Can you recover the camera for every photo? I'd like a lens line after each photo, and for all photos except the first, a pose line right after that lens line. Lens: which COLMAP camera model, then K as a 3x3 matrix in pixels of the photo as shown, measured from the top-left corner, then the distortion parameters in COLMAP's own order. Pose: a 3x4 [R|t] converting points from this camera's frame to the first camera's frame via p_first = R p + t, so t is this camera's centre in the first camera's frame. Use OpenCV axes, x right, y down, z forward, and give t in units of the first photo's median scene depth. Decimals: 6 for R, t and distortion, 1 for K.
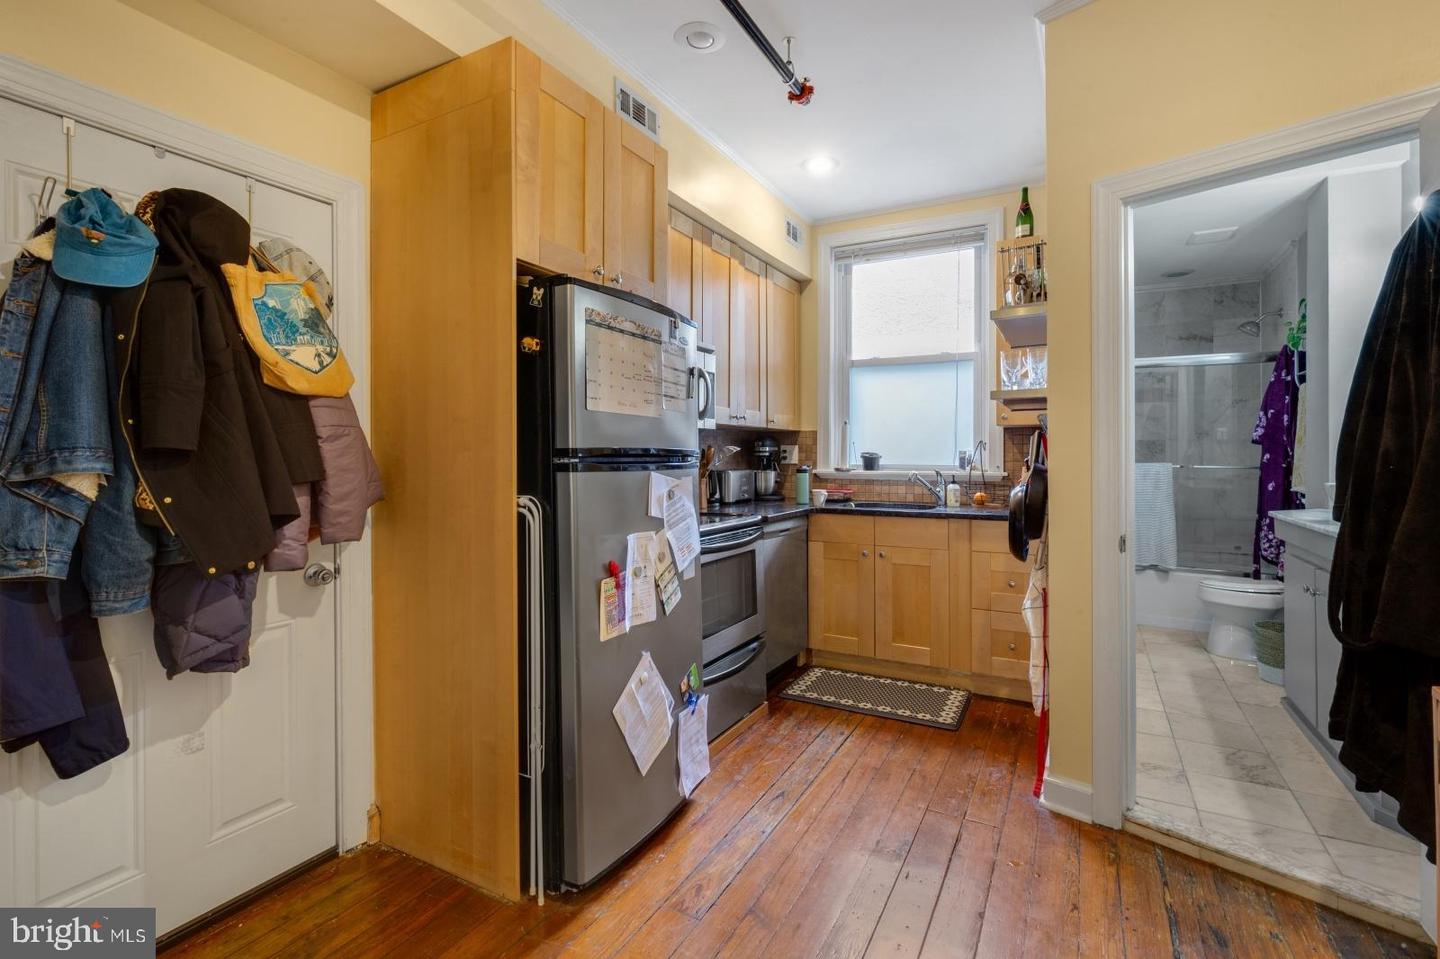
lens RADIAL K [[676.5, 0, 710.3], [0, 676.5, 452.4], [0, 0, 1]] dist [-0.001542, 0.005948]
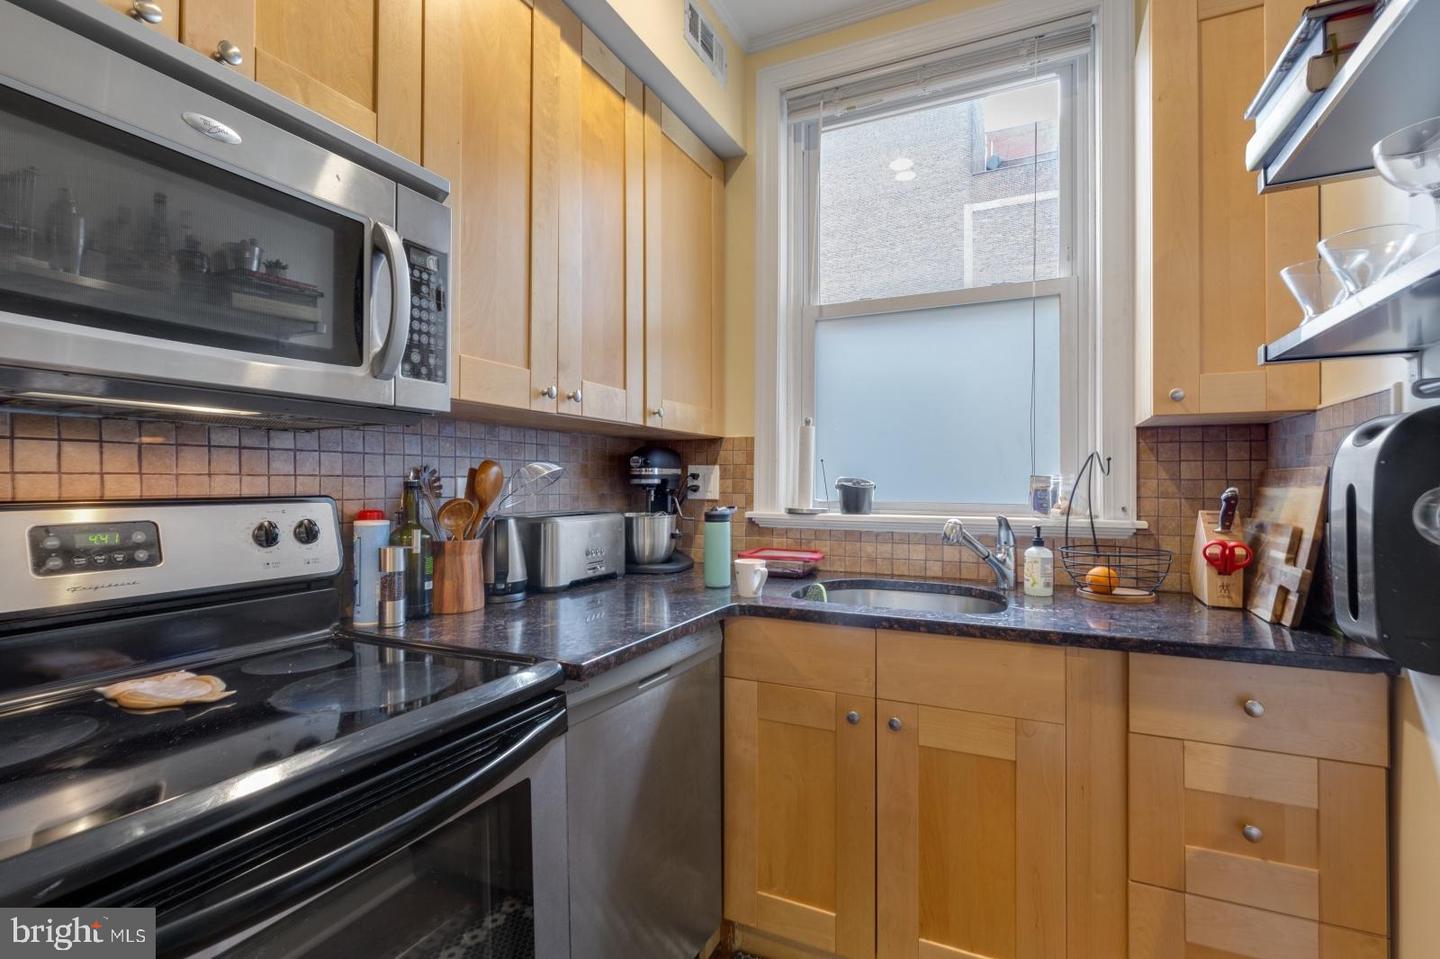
lens RADIAL K [[676.5, 0, 718.3], [0, 676.5, 479.9], [0, 0, 1]] dist [-0.001542, 0.005948]
pose [[0.997584, 0.001280, 0.069456, 0.096796], [-0.001403, 0.999998, 0.001724, 0.000378], [-0.069454, -0.001817, 0.997584, 0.492942]]
